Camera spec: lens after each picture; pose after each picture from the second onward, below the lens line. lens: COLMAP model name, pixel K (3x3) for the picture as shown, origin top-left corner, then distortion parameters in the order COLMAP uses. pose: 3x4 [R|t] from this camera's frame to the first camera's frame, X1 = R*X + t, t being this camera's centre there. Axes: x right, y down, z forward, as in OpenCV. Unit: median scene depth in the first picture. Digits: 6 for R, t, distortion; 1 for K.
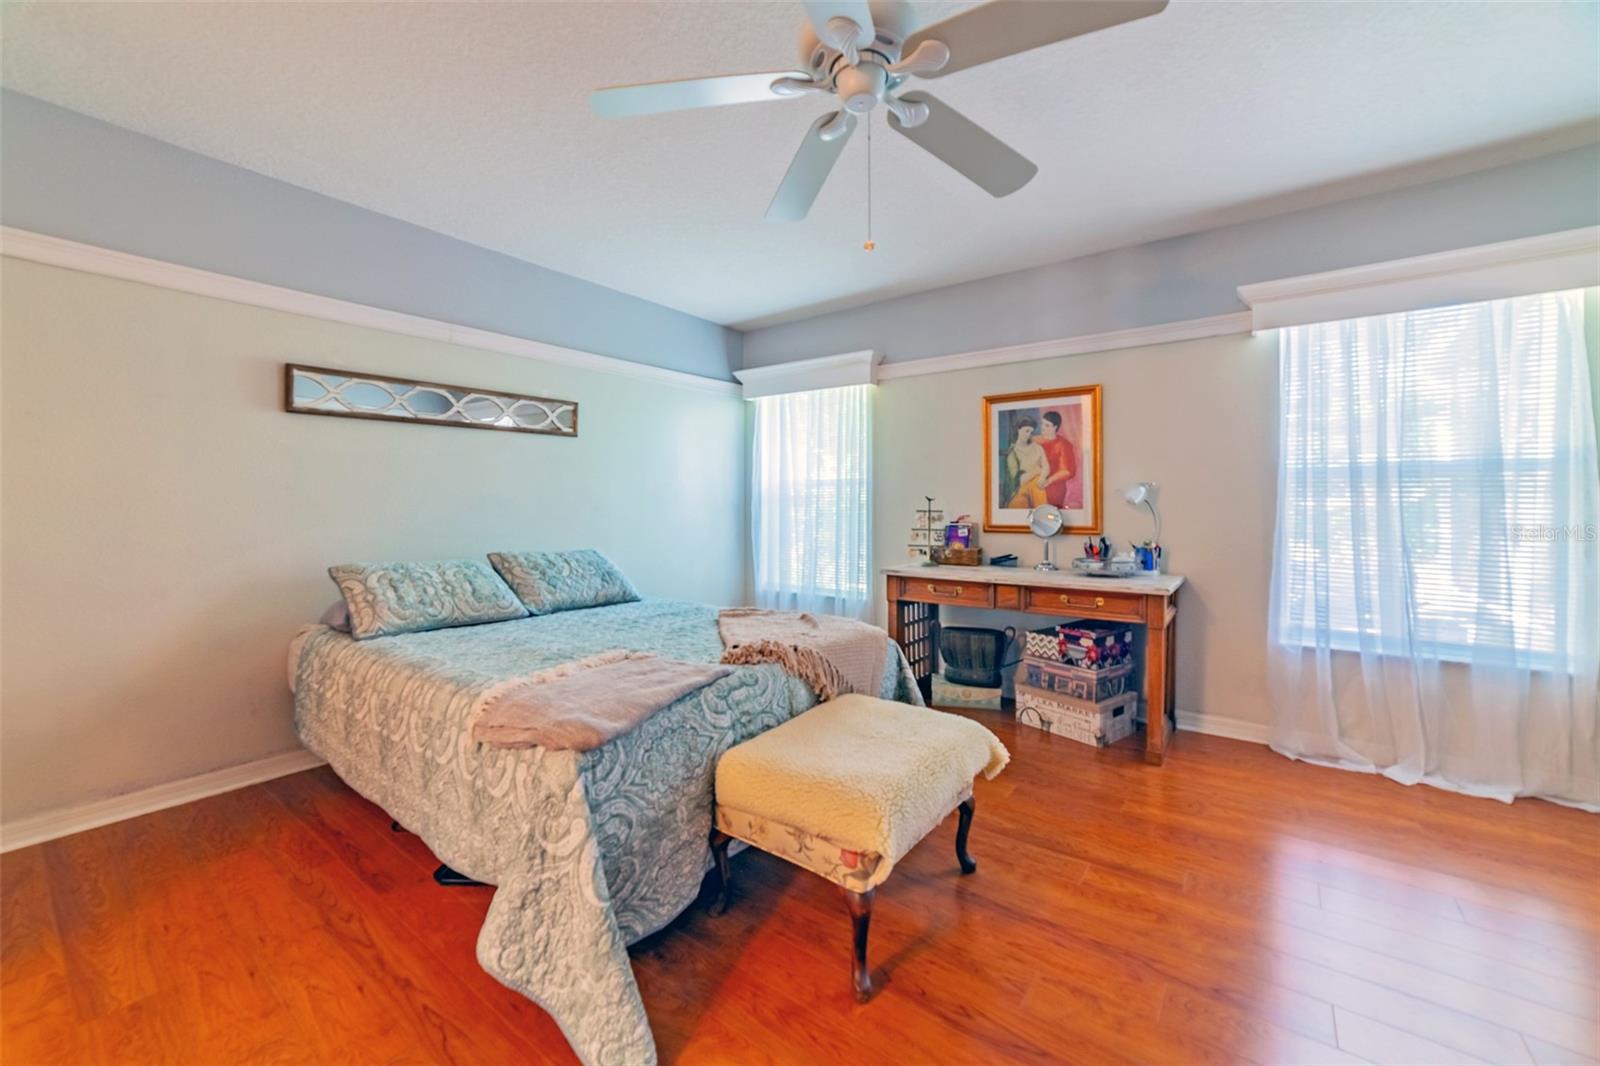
lens RADIAL K [[639.5, 0, 755.0], [0, 639.5, 495.4], [0, 0, 1]] dist [-0.001351, 0.009656]
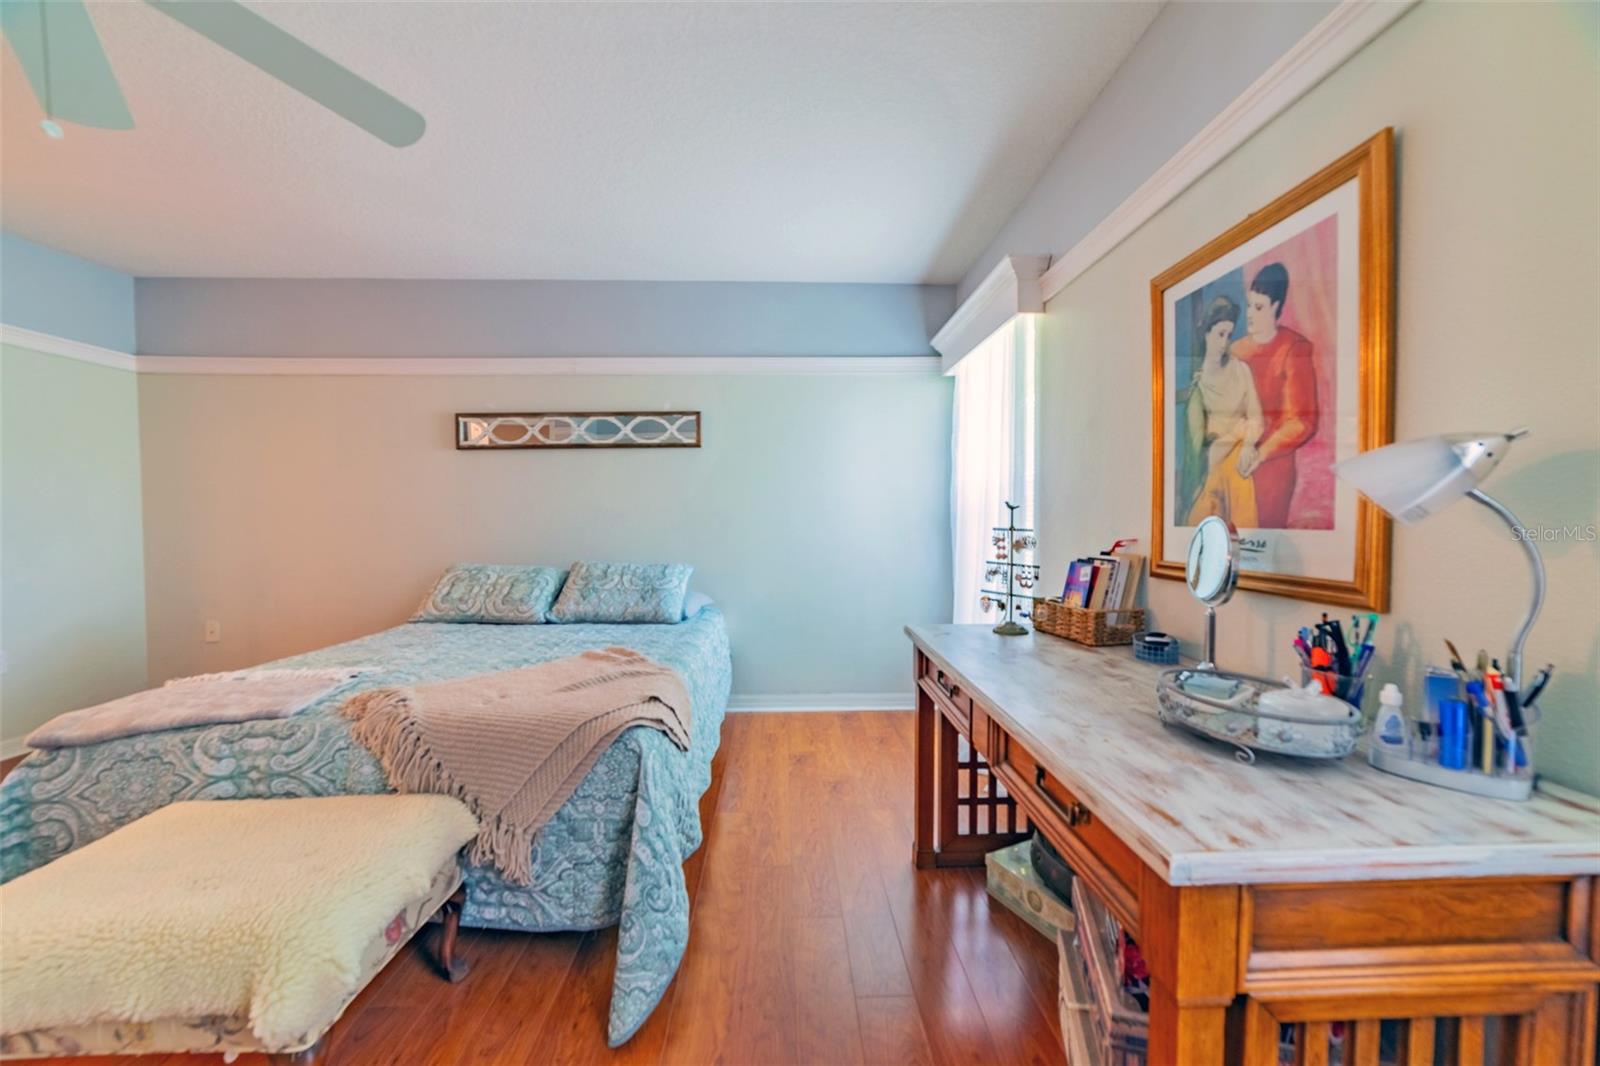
lens RADIAL K [[599.3, 0, 802.7], [0, 599.3, 534.3], [0, 0, 1]] dist [-0.022866, 0.007772]
pose [[0.652282, 0.019867, -0.757716, 0.550963], [0.012217, 0.999251, 0.036717, 0.009103], [0.757878, -0.033207, 0.651550, 0.564267]]
